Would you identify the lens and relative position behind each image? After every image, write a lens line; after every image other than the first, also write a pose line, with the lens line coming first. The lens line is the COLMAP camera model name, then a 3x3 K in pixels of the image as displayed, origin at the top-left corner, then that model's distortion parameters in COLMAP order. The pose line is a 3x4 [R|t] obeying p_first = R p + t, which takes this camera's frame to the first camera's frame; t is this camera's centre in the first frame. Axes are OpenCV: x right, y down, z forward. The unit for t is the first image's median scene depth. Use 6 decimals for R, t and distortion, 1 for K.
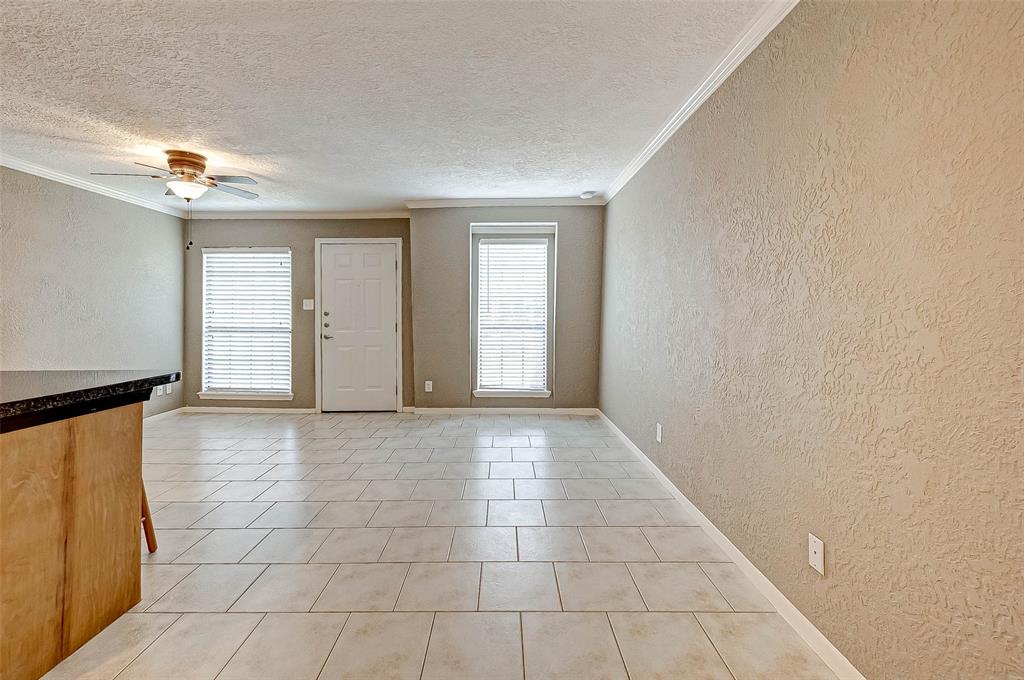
lens RADIAL K [[429.1, 0, 494.3], [0, 429.1, 308.3], [0, 0, 1]] dist [-0.003011, 0.000235]
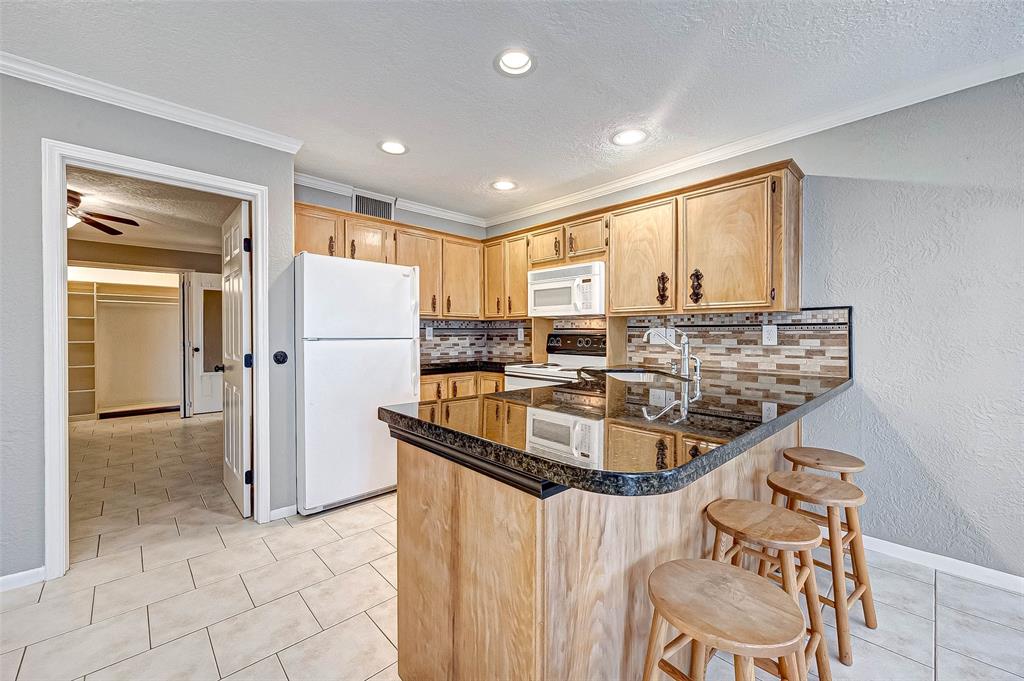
lens RADIAL K [[409.6, 0, 510.7], [0, 409.6, 338.3], [0, 0, 1]] dist [0.001134, 0.000163]
pose [[-0.706537, 0.014228, -0.707533, -0.165510], [0.012350, 0.999894, 0.007775, 0.009656], [0.707568, -0.003244, -0.706637, 0.474665]]
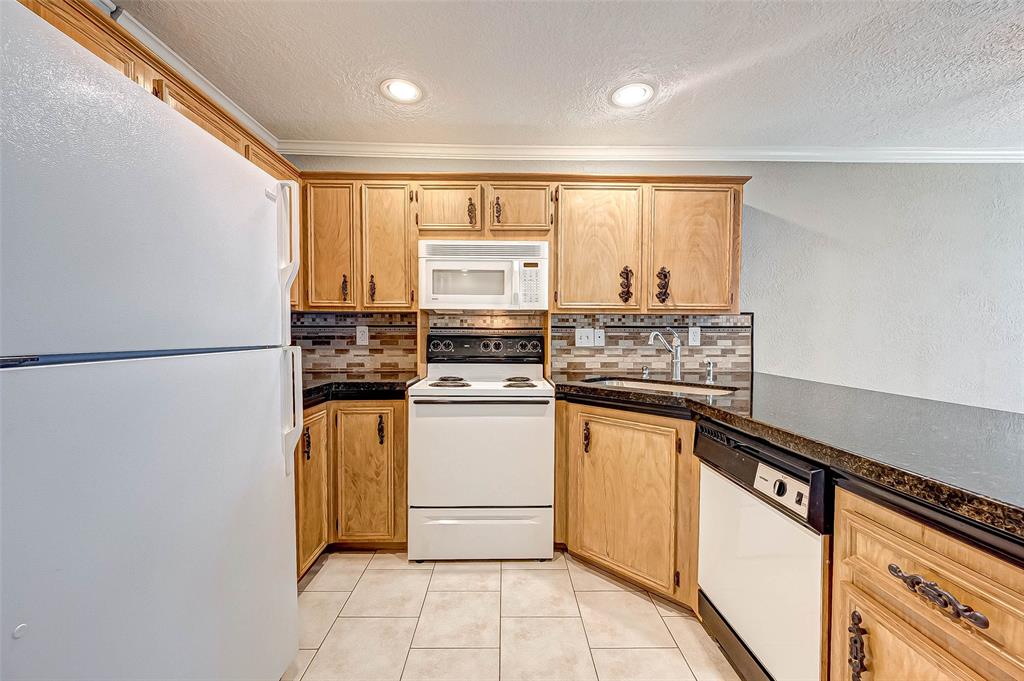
lens RADIAL K [[405.9, 0, 519.2], [0, 405.9, 338.8], [0, 0, 1]] dist [0.001642, 0.000035]
pose [[0.052535, 0.018700, -0.998444, -0.224891], [0.008873, 0.999776, 0.019192, 0.004270], [0.998580, -0.009868, 0.052357, 0.076813]]
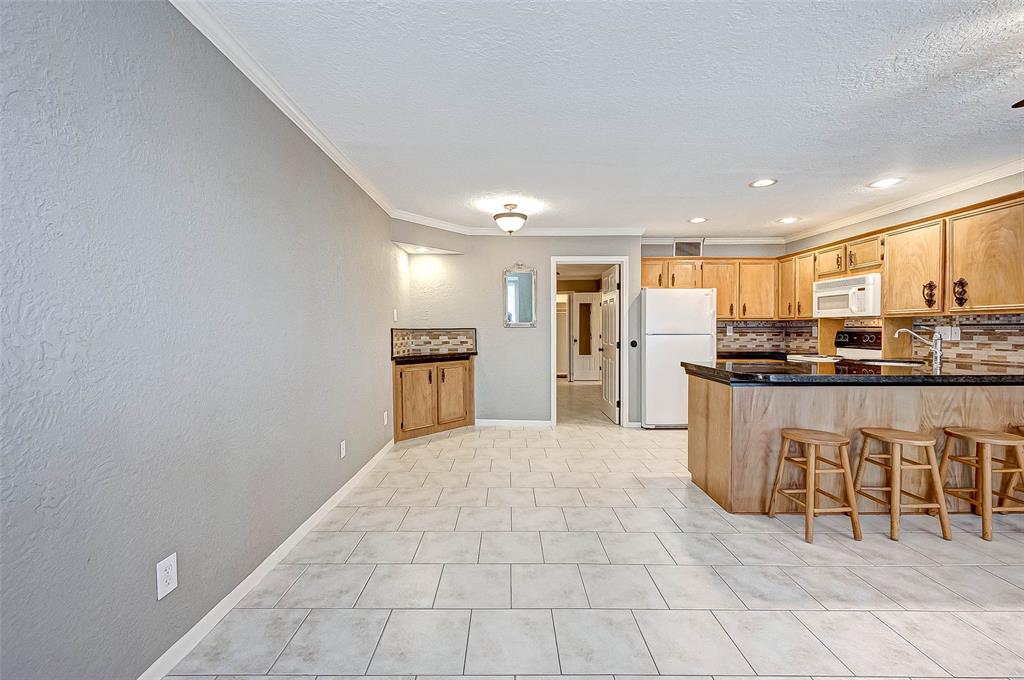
lens RADIAL K [[408.3, 0, 507.8], [0, 408.3, 338.8], [0, 0, 1]] dist [0.001057, 0.000183]
pose [[-0.999637, 0.007557, -0.025861, 0.003965], [0.007290, 0.999920, 0.010369, 0.010160], [0.025937, 0.010177, -0.999612, 0.877707]]
